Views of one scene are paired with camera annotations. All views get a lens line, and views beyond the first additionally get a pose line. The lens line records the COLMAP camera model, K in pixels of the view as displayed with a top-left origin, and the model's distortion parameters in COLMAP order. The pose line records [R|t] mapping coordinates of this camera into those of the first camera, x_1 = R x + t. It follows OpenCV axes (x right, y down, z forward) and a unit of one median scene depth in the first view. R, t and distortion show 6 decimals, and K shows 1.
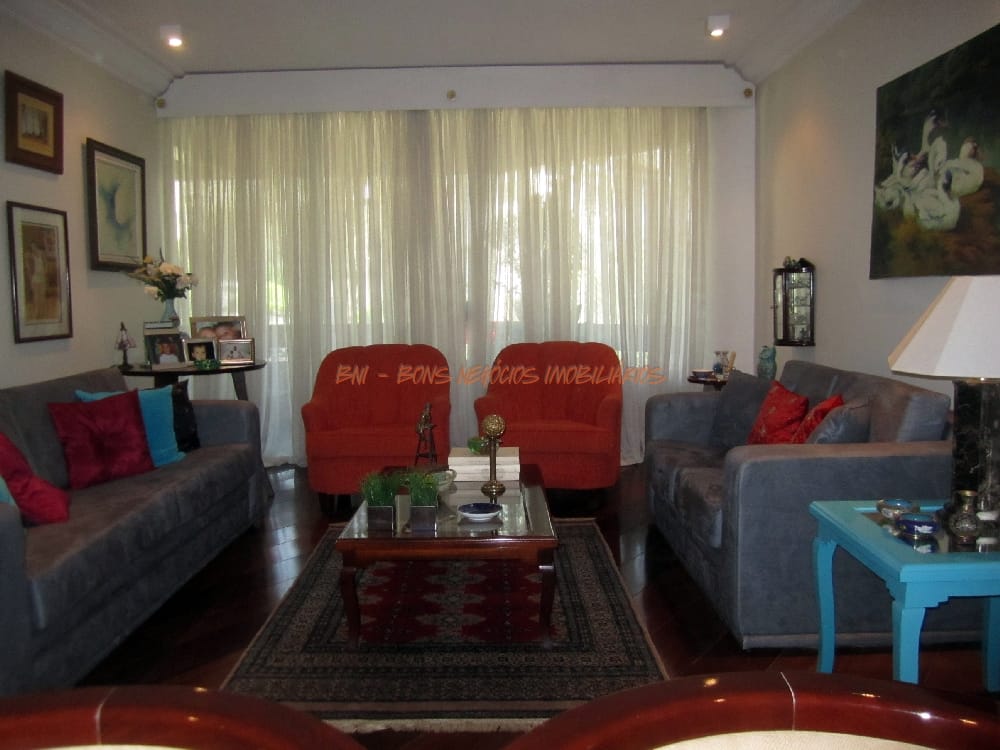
lens RADIAL K [[847.2, 0, 457.8], [0, 847.2, 350.6], [0, 0, 1]] dist [-0.033020, 0.041903]
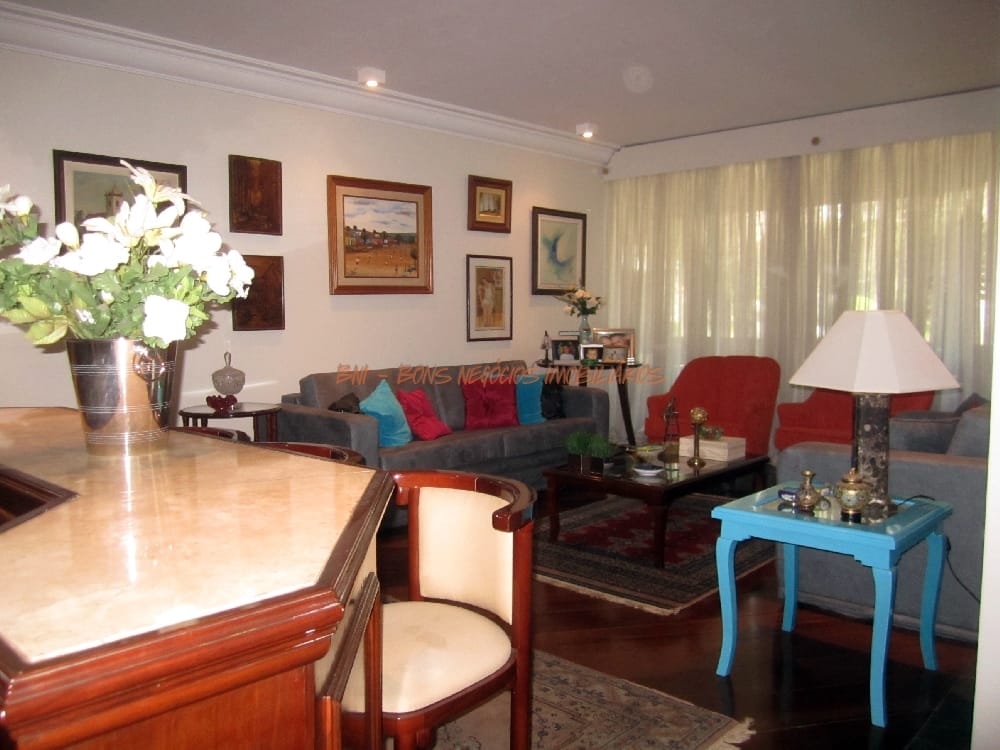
lens RADIAL K [[847.2, 0, 495.5], [0, 847.2, 370.1], [0, 0, 1]] dist [-0.033020, 0.041903]
pose [[0.749507, 0.060138, -0.659259, 0.506292], [-0.051856, 0.998139, 0.032097, -0.007849], [0.659962, 0.010130, 0.751231, -0.163797]]
